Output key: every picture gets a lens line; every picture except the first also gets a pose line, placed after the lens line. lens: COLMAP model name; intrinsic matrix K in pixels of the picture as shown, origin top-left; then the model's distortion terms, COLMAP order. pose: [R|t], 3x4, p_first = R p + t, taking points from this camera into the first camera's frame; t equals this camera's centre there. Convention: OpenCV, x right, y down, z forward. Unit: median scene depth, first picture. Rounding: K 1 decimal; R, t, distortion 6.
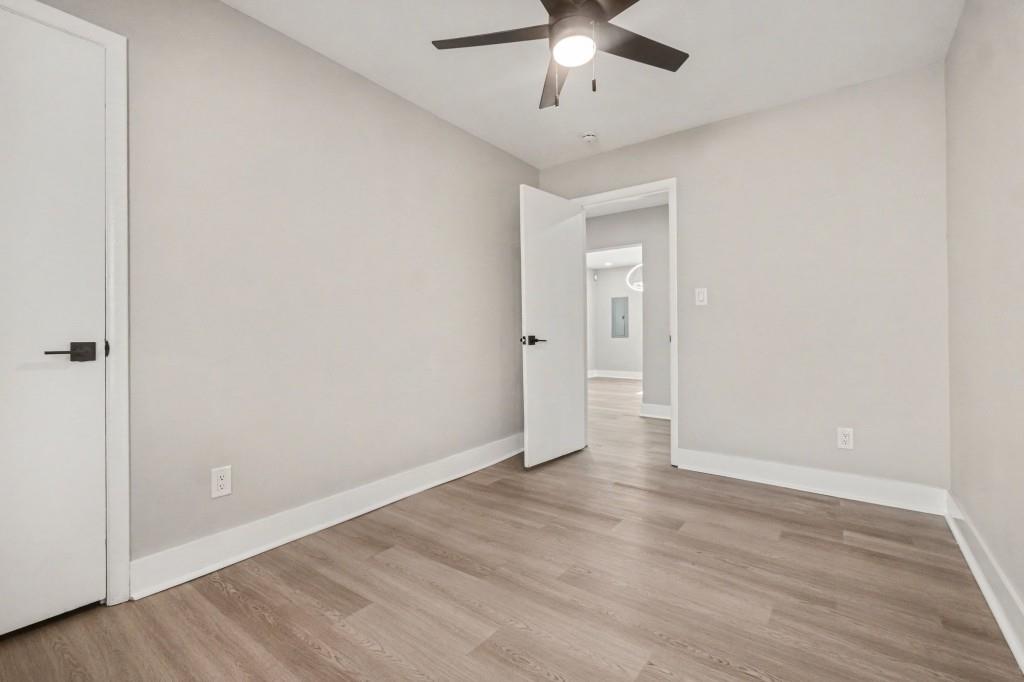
lens RADIAL K [[461.3, 0, 506.0], [0, 461.3, 331.6], [0, 0, 1]] dist [-0.004513, -0.000248]
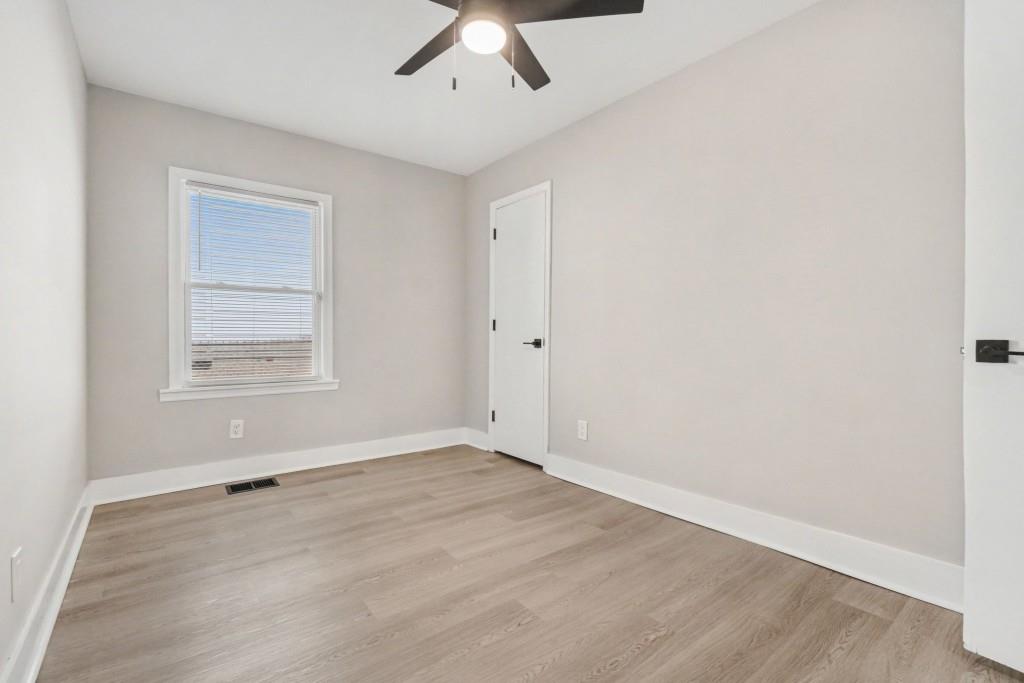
lens RADIAL K [[461.3, 0, 513.4], [0, 461.3, 342.0], [0, 0, 1]] dist [-0.004513, -0.000248]
pose [[-0.232485, 0.030175, -0.972132, 0.891254], [-0.002299, 0.999499, 0.031574, -0.022564], [0.972597, 0.009575, -0.232299, 1.057999]]
